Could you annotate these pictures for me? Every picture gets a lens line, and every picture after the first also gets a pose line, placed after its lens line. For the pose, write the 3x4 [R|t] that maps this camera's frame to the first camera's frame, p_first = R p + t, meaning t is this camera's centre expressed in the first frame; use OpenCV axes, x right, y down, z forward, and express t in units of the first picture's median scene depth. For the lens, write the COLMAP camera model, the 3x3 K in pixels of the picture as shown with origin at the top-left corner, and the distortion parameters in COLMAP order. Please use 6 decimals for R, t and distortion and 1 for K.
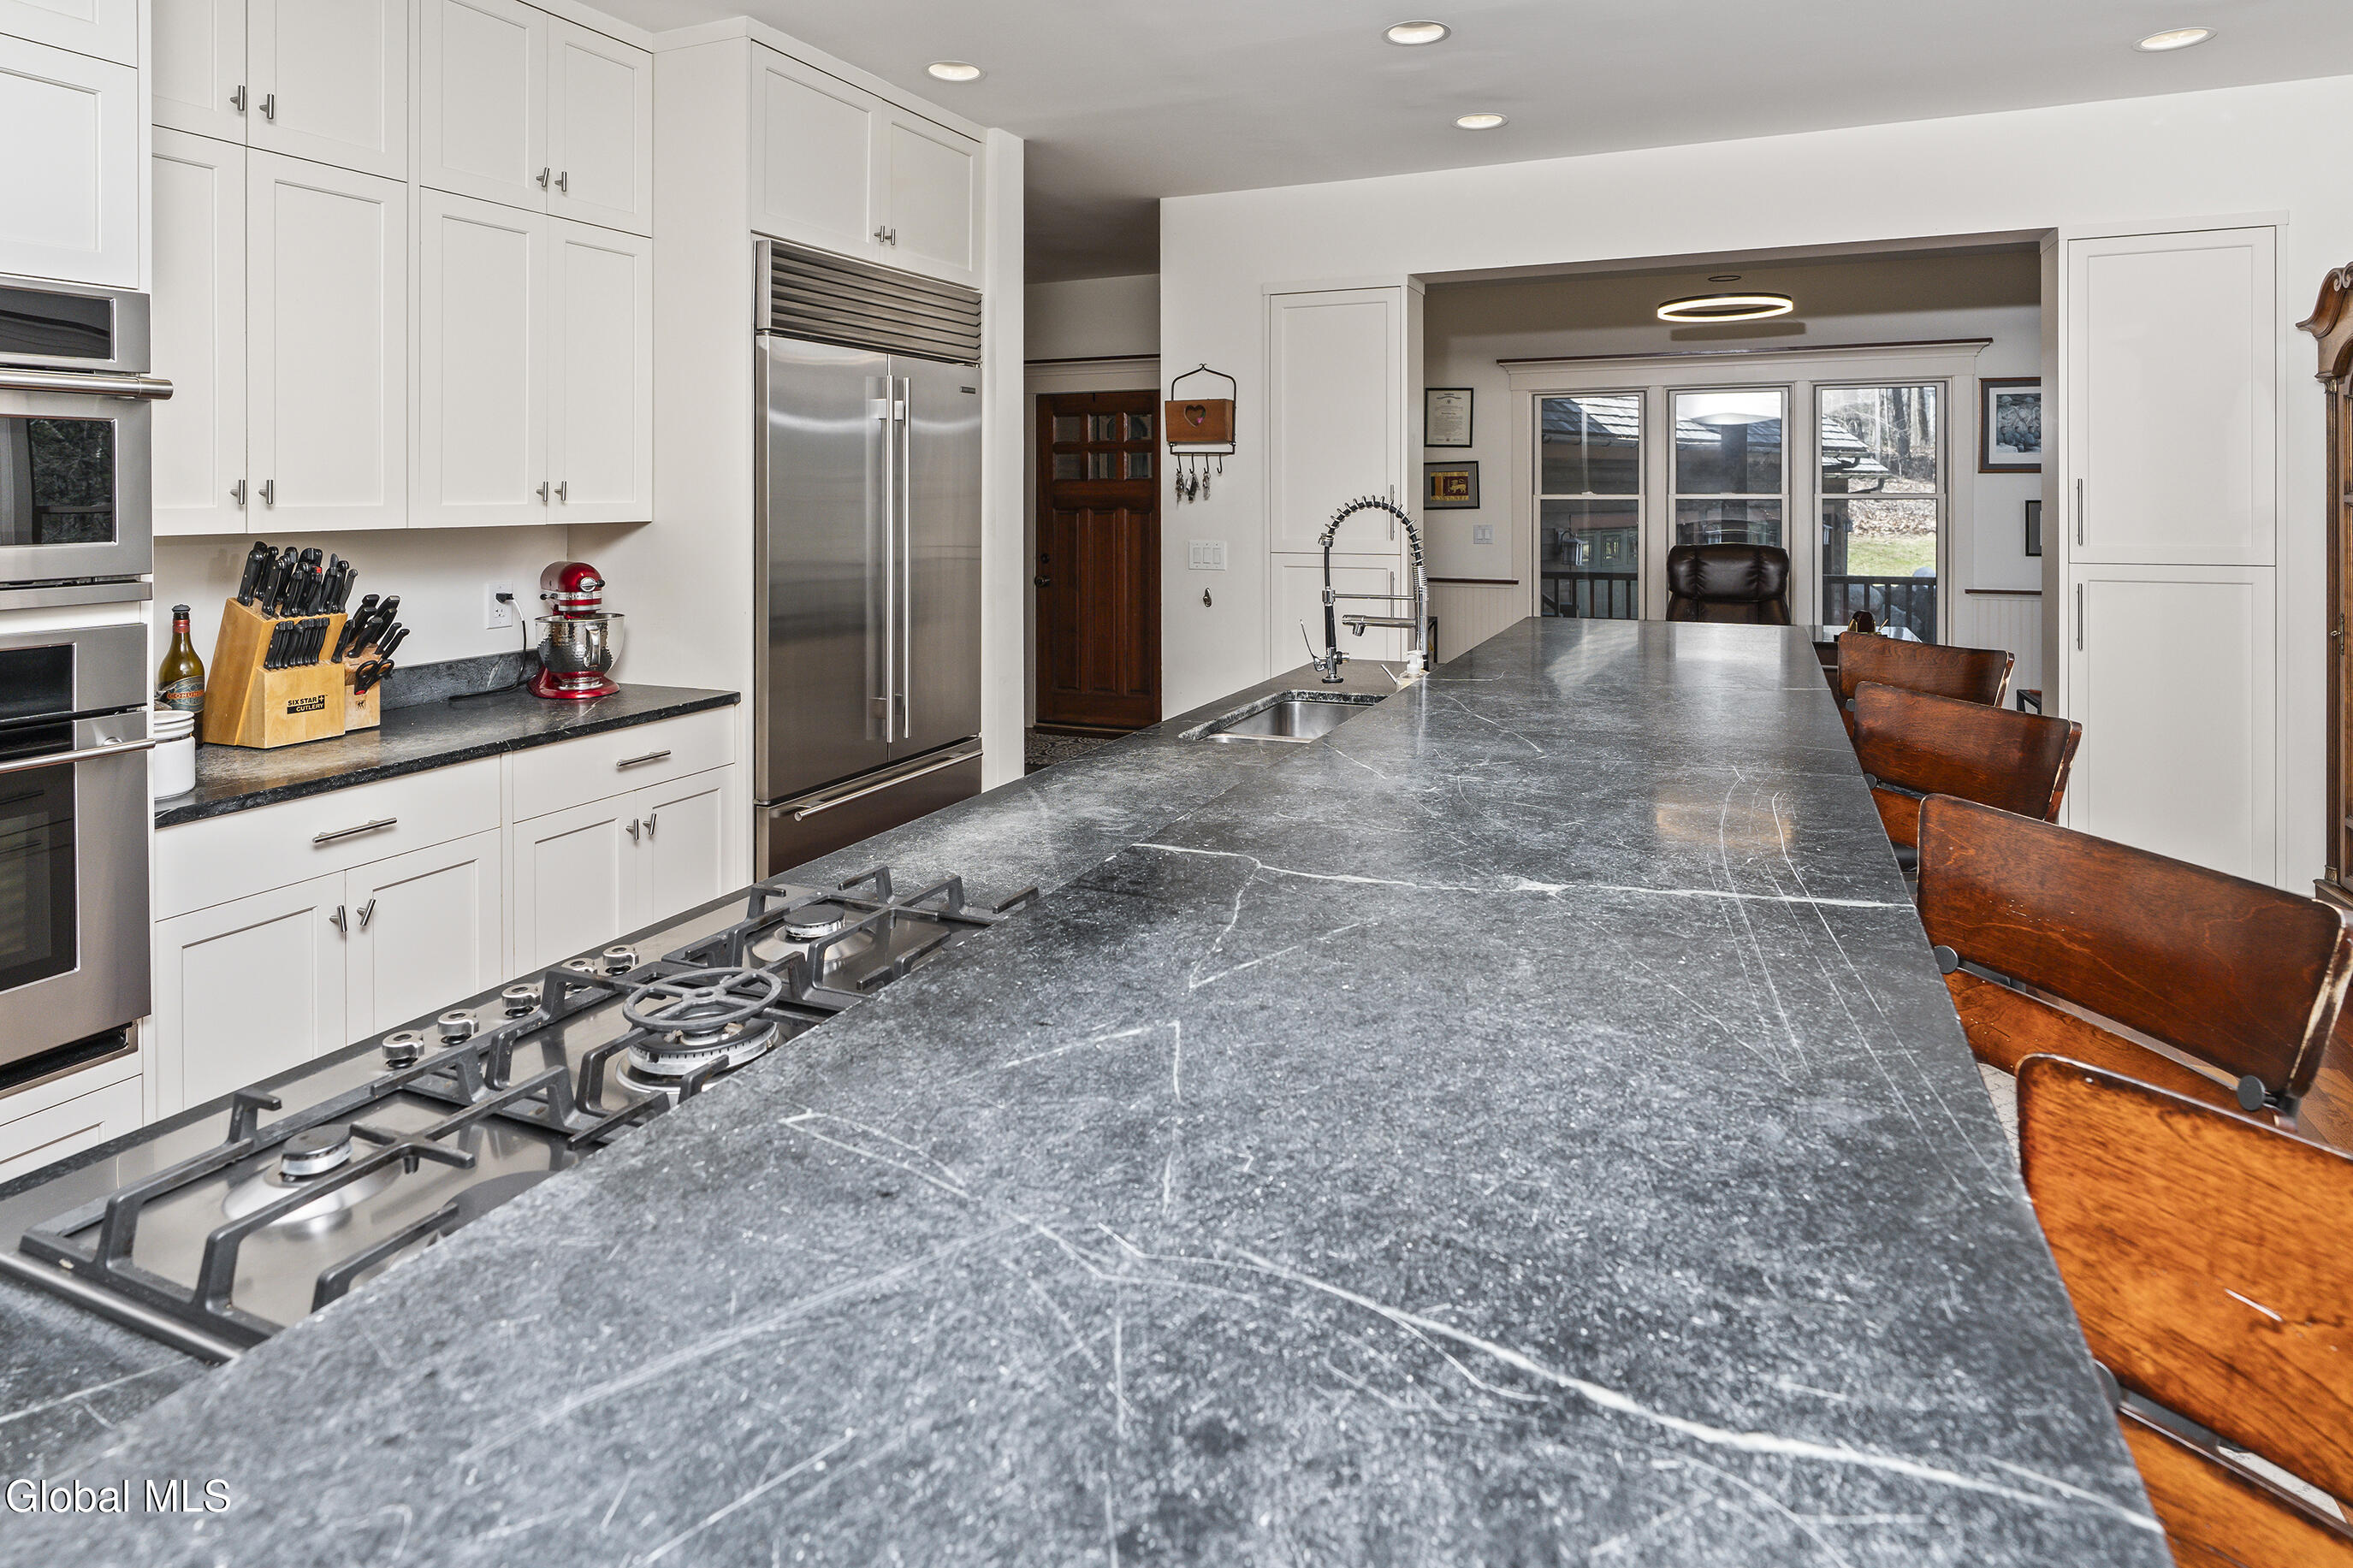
lens RADIAL K [[1298.8, 0, 1210.3], [0, 1298.8, 482.1], [0, 0, 1]] dist [0.001947, 0.001485]
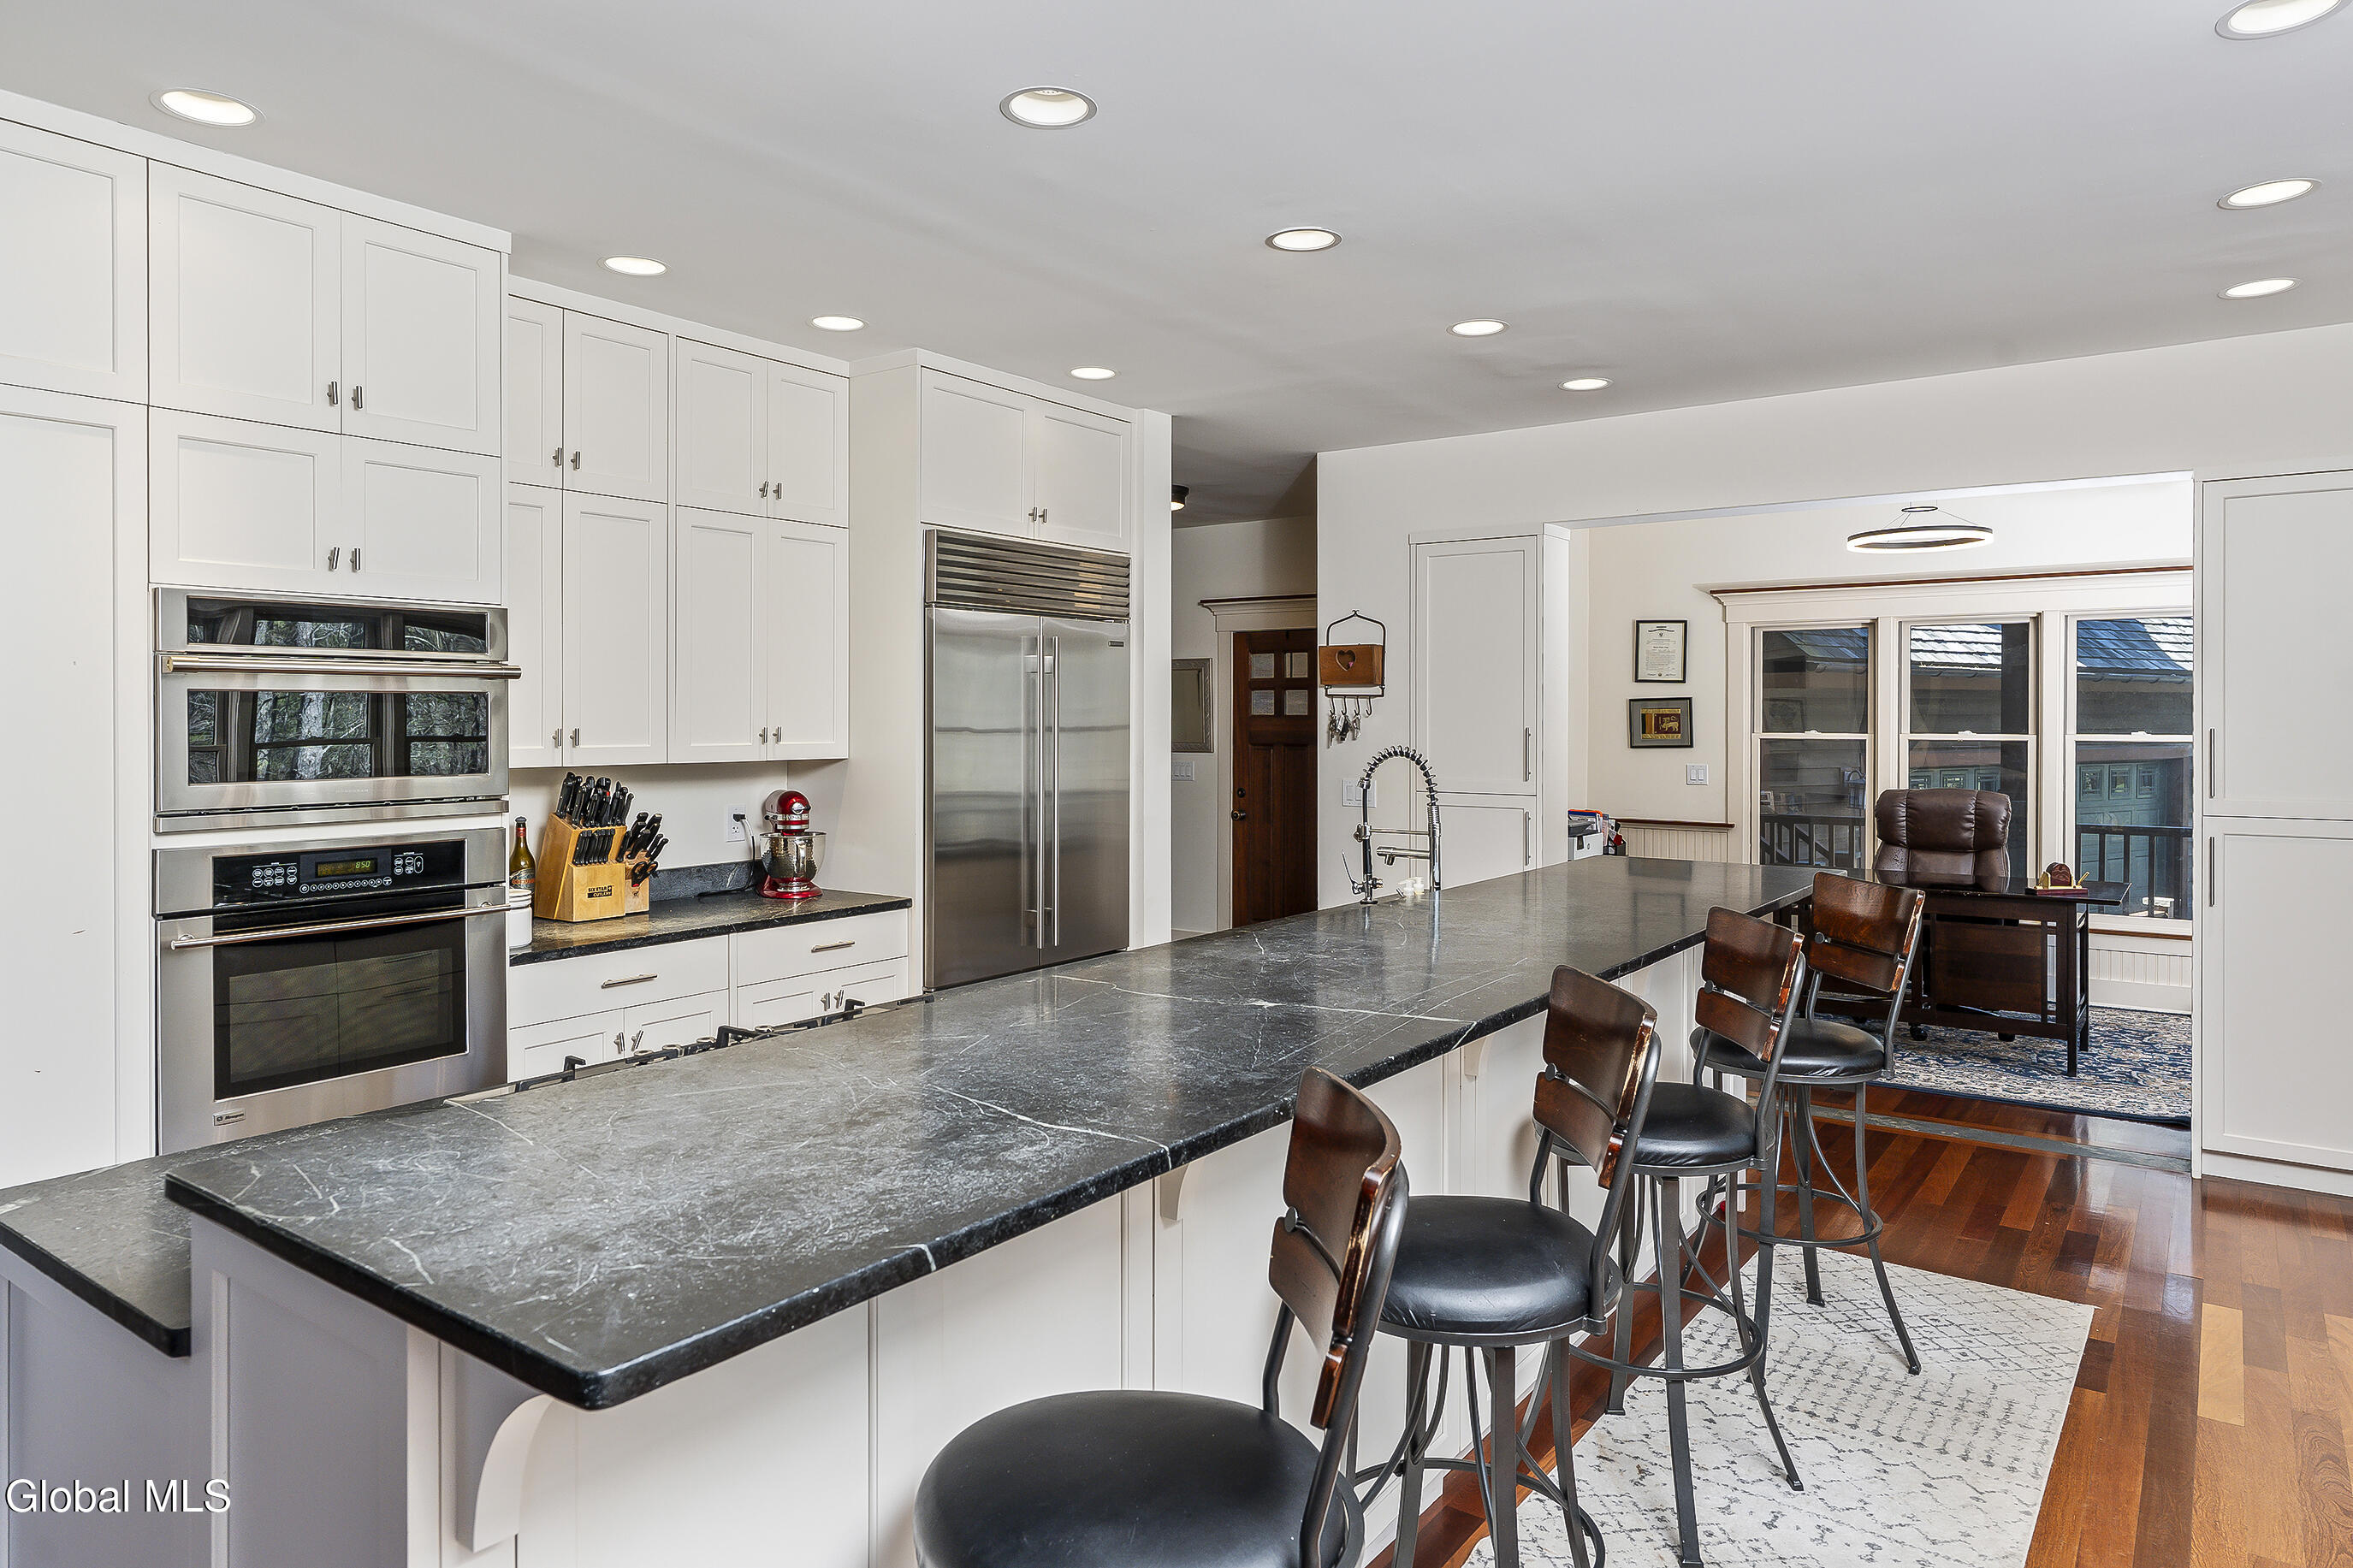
lens RADIAL K [[1440.1, 0, 1169.3], [0, 1440.1, 717.1], [0, 0, 1]] dist [0.002326, 0.002217]
pose [[0.972162, 0.004001, -0.234276, 0.204857], [-0.002381, 0.999971, 0.007199, -0.021333], [0.234298, -0.006441, 0.972144, -0.281815]]
